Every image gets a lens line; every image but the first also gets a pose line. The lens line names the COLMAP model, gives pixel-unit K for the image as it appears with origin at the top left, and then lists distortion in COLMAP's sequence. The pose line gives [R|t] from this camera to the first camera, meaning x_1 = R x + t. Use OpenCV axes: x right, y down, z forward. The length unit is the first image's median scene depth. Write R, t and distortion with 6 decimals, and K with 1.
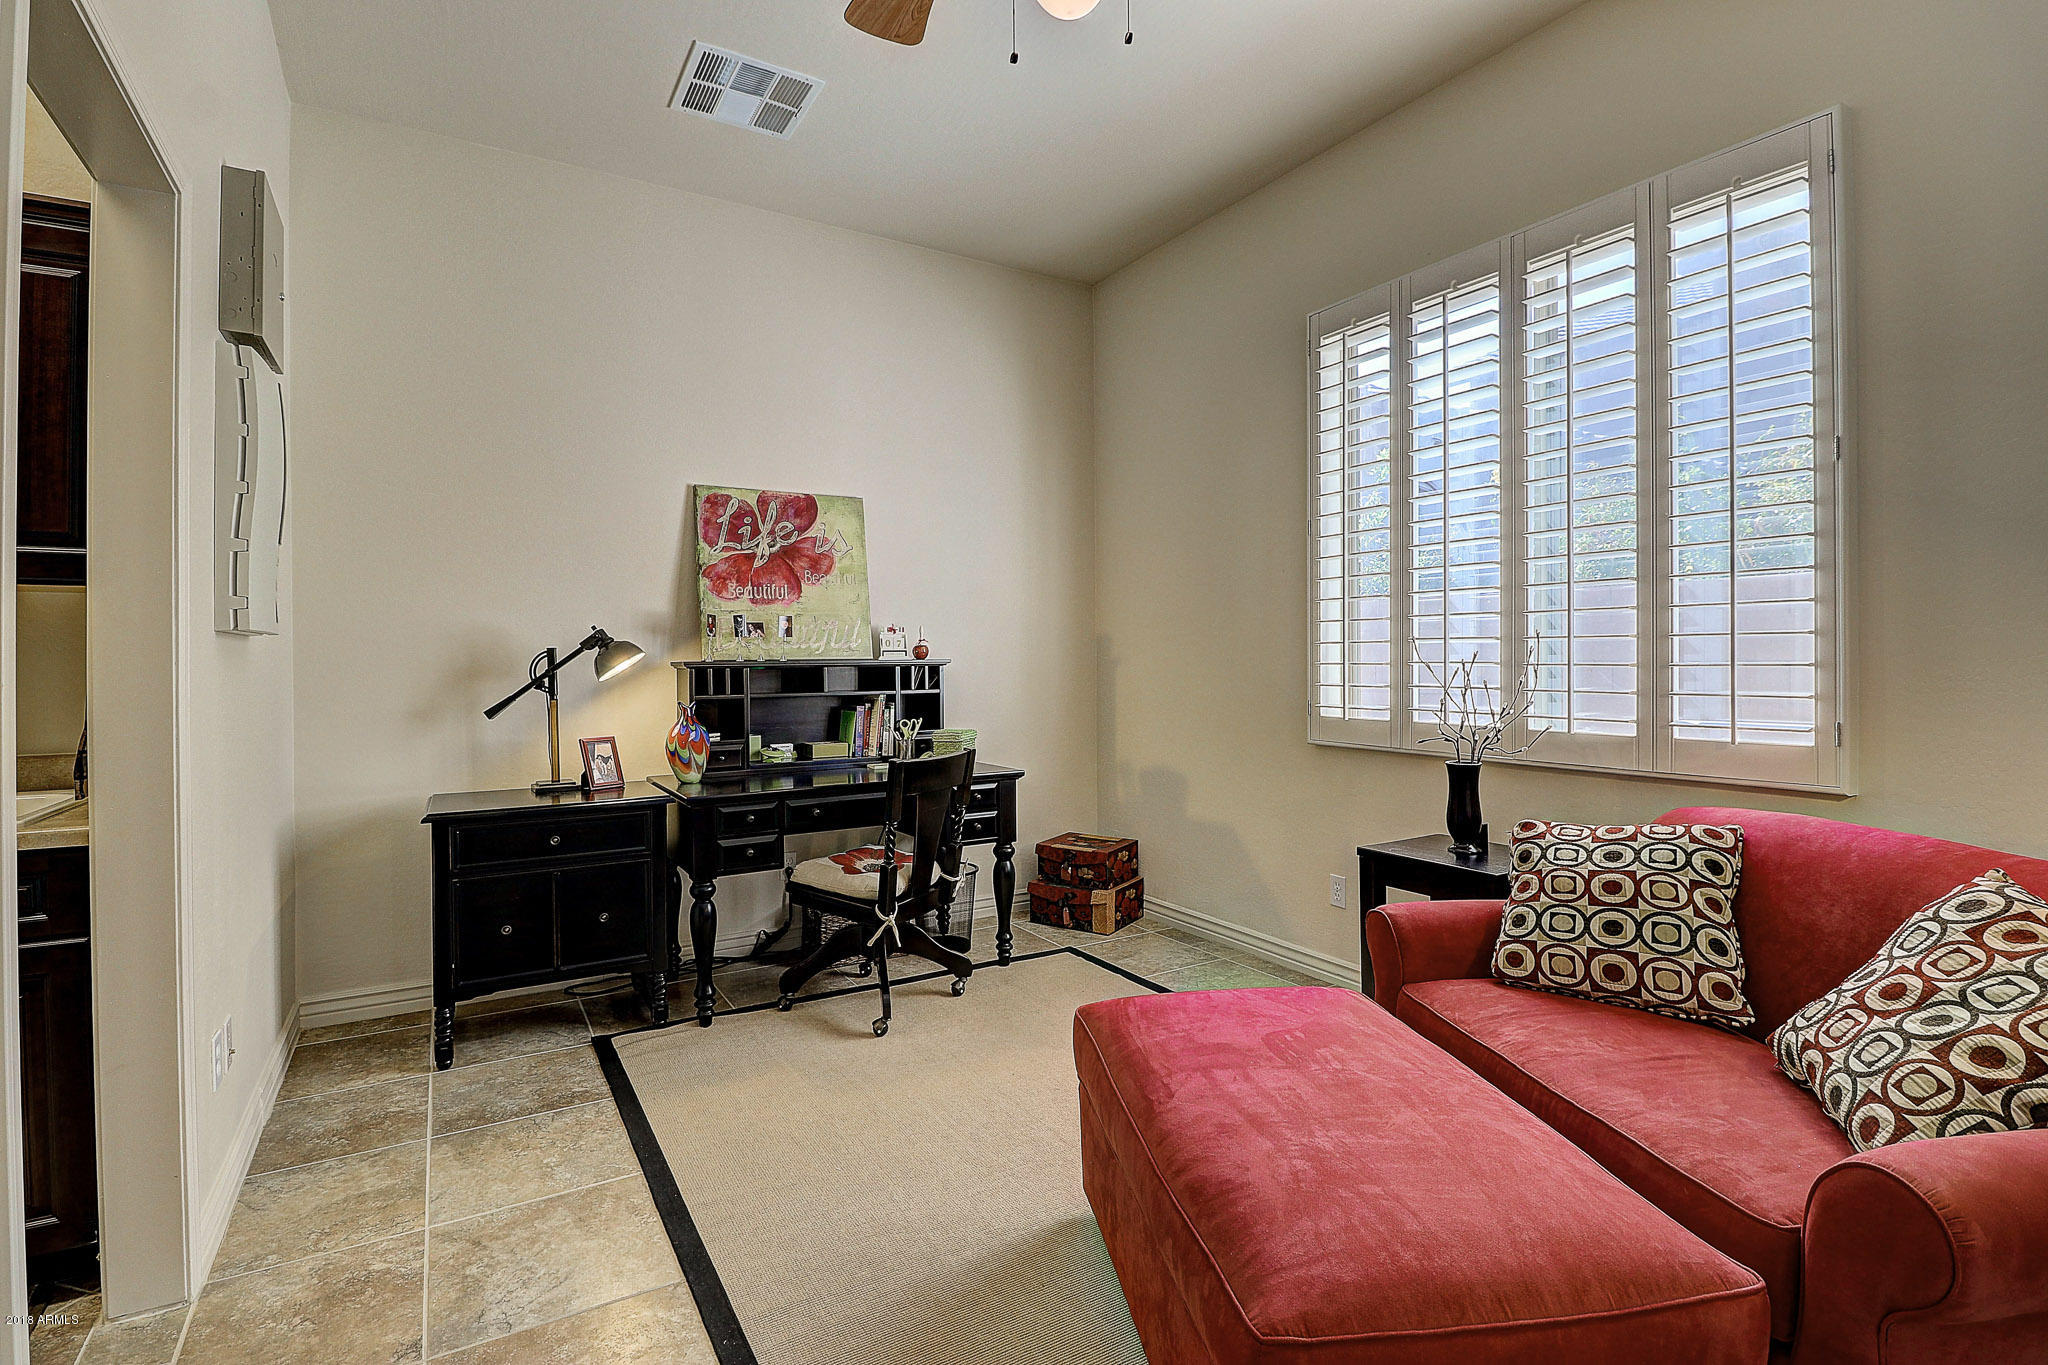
lens RADIAL K [[944.7, 0, 1017.2], [0, 944.7, 664.5], [0, 0, 1]] dist [-0.022082, -0.000632]
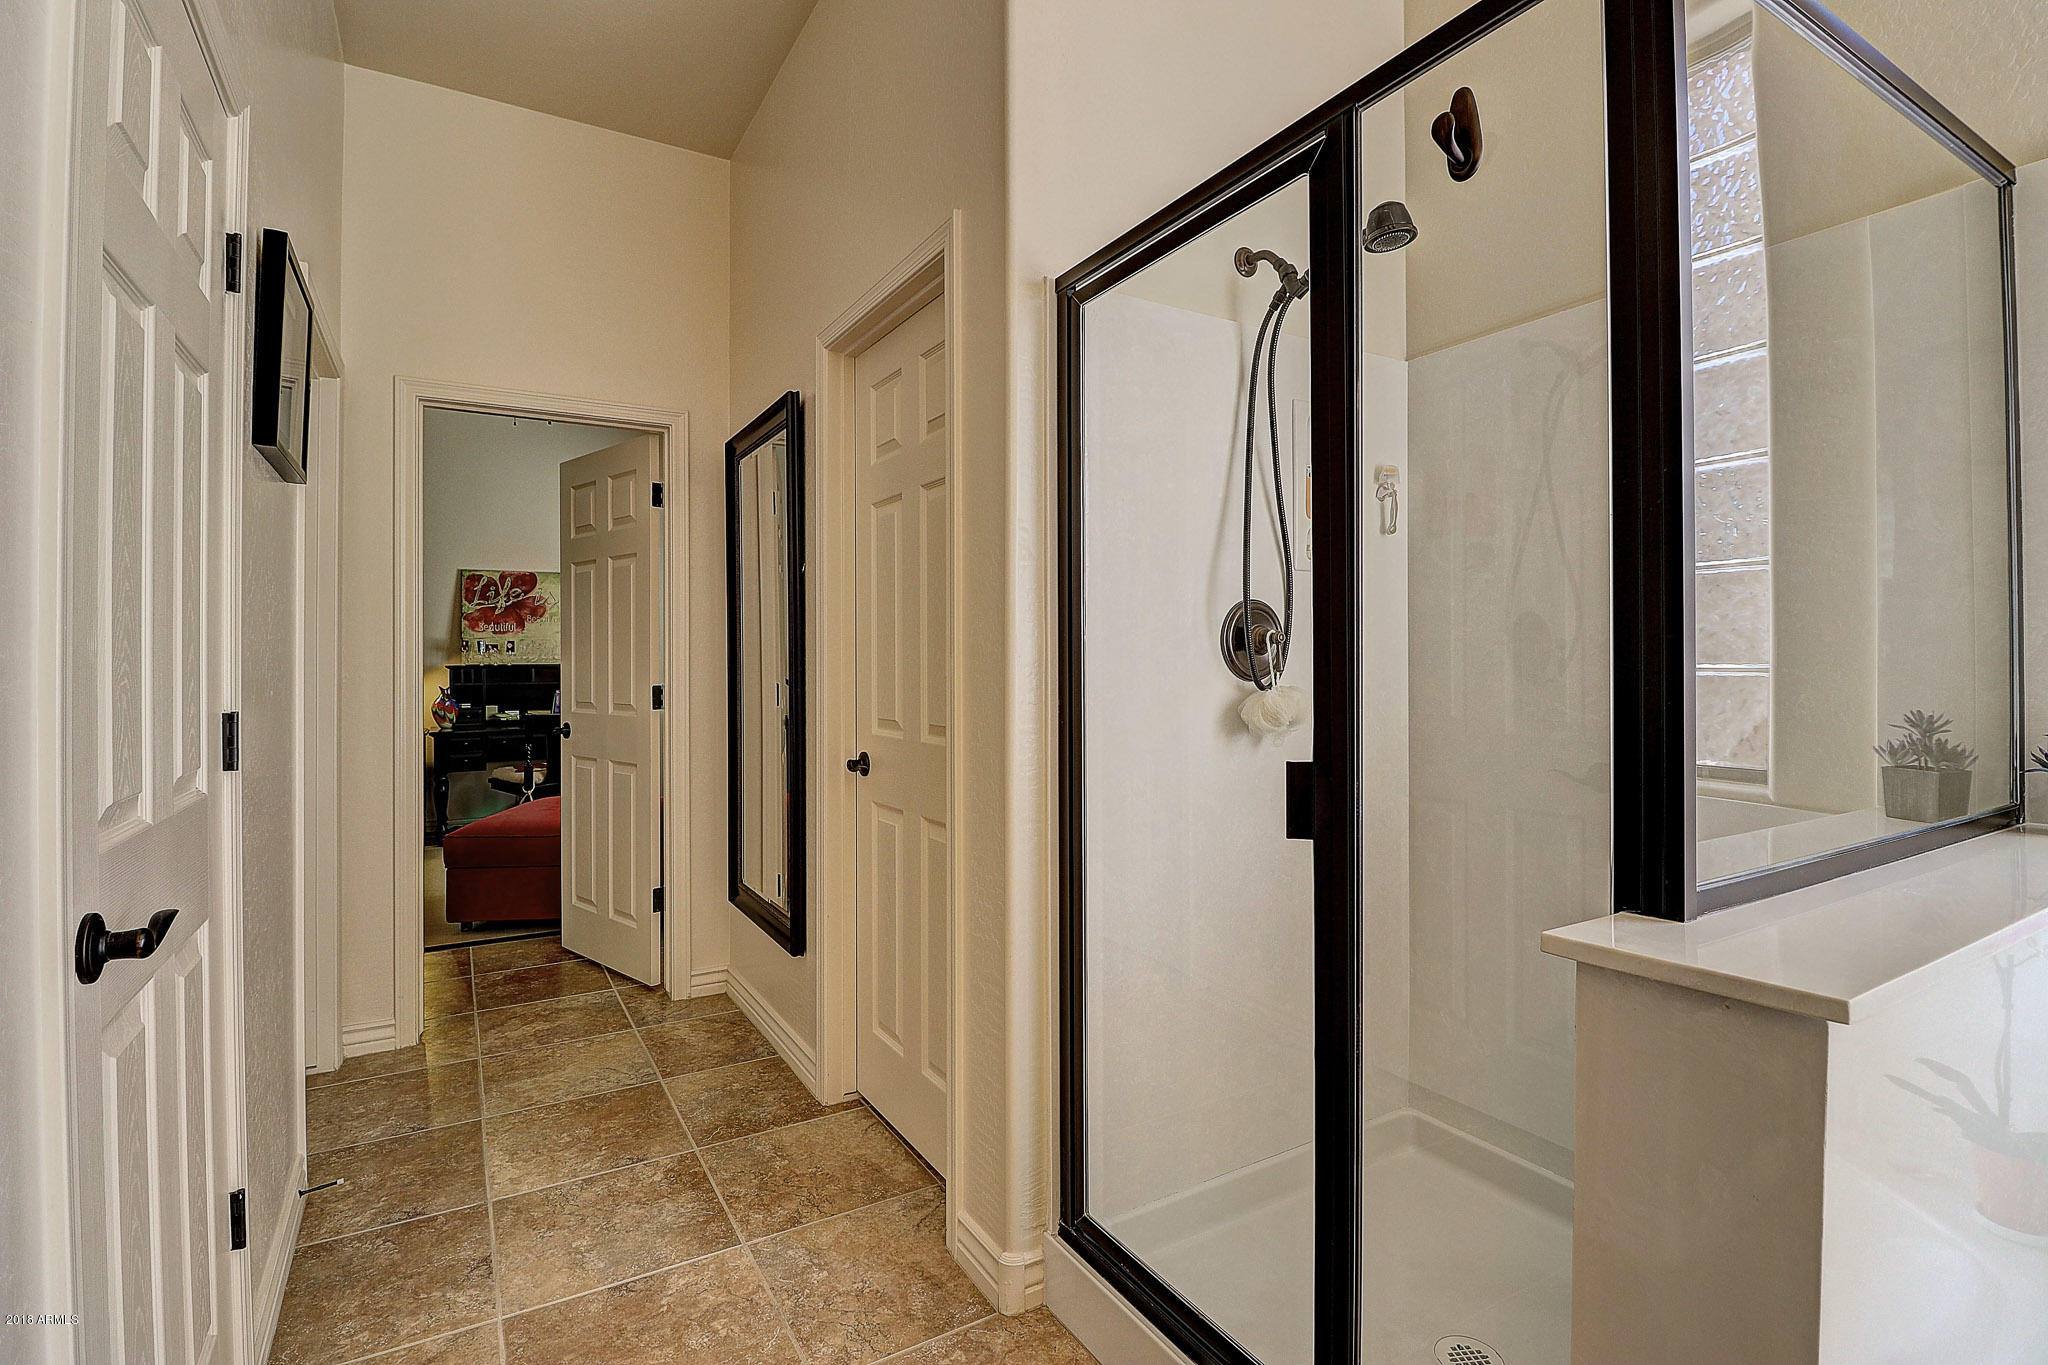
lens RADIAL K [[944.7, 0, 1027.4], [0, 944.7, 676.1], [0, 0, 1]] dist [-0.022082, -0.000632]
pose [[0.999898, -0.001252, -0.014203, 0.782037], [0.001265, 0.999999, 0.000866, 0.016946], [0.014201, -0.000884, 0.999899, -0.806611]]
